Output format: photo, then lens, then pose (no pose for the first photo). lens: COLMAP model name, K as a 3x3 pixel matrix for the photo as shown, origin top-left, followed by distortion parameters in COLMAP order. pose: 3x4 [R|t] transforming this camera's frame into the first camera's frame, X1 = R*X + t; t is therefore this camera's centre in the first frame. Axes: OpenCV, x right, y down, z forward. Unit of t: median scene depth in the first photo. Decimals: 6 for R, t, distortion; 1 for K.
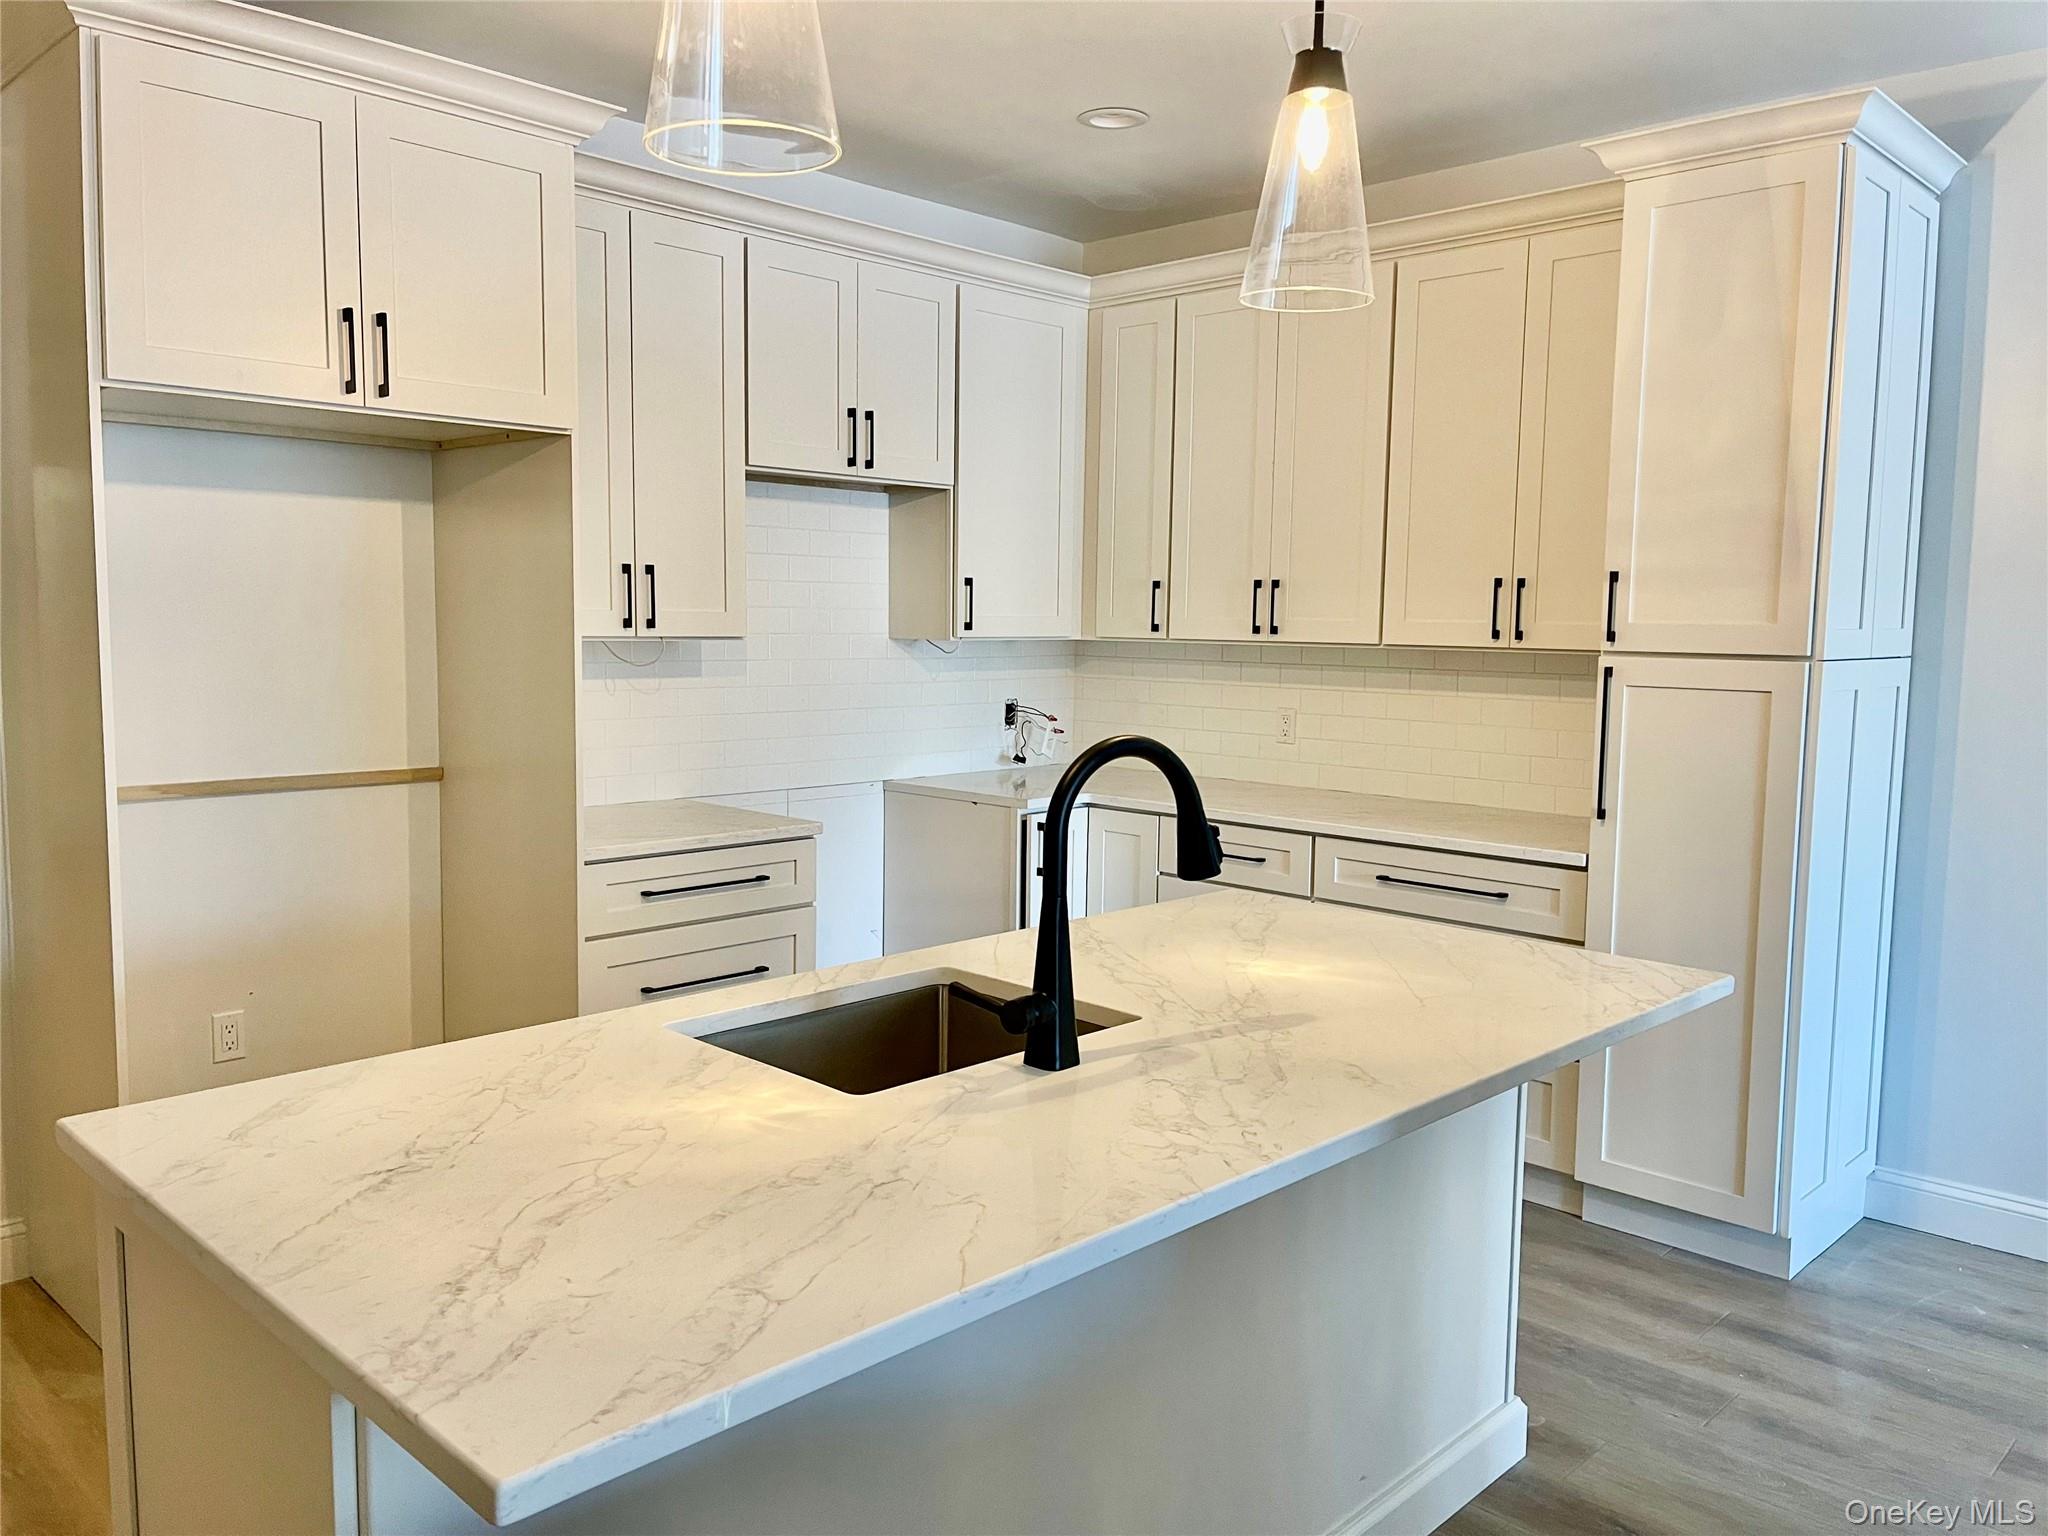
lens RADIAL K [[1526.3, 0, 1018.7], [0, 1526.3, 764.7], [0, 0, 1]] dist [0.084175, -0.109018]
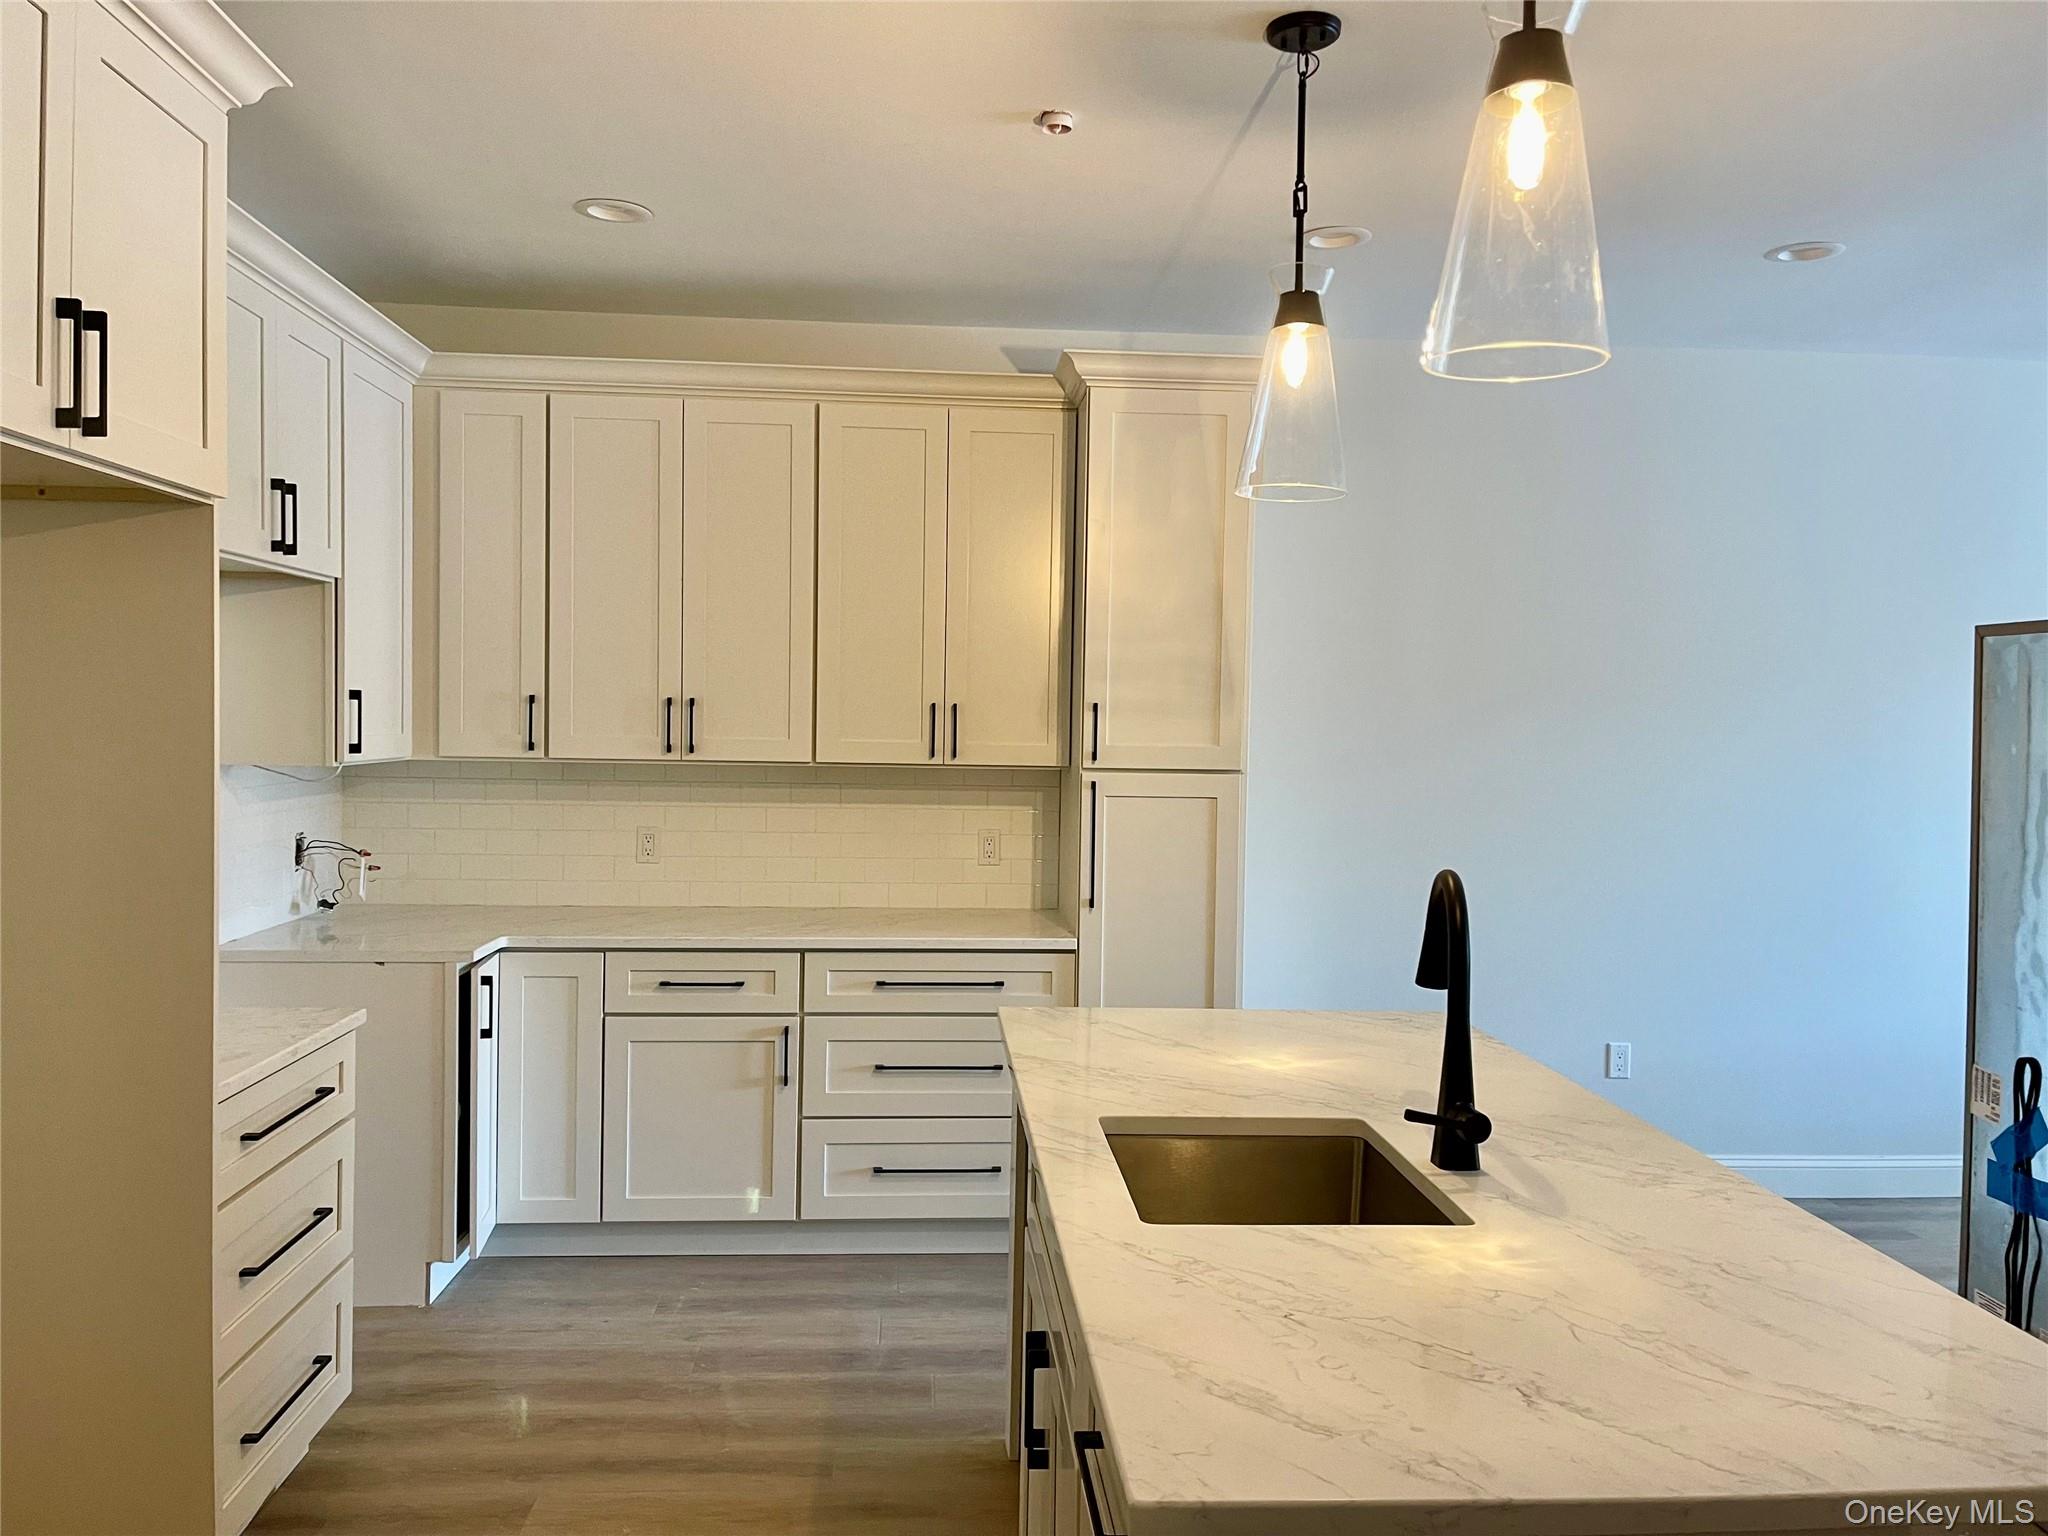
lens RADIAL K [[1526.3, 0, 1018.7], [0, 1526.3, 764.7], [0, 0, 1]] dist [0.084175, -0.109018]
pose [[0.668560, -0.023314, 0.743293, -0.532099], [0.065843, 0.997439, -0.027938, -0.045727], [-0.740738, 0.067618, 0.668382, 0.236554]]
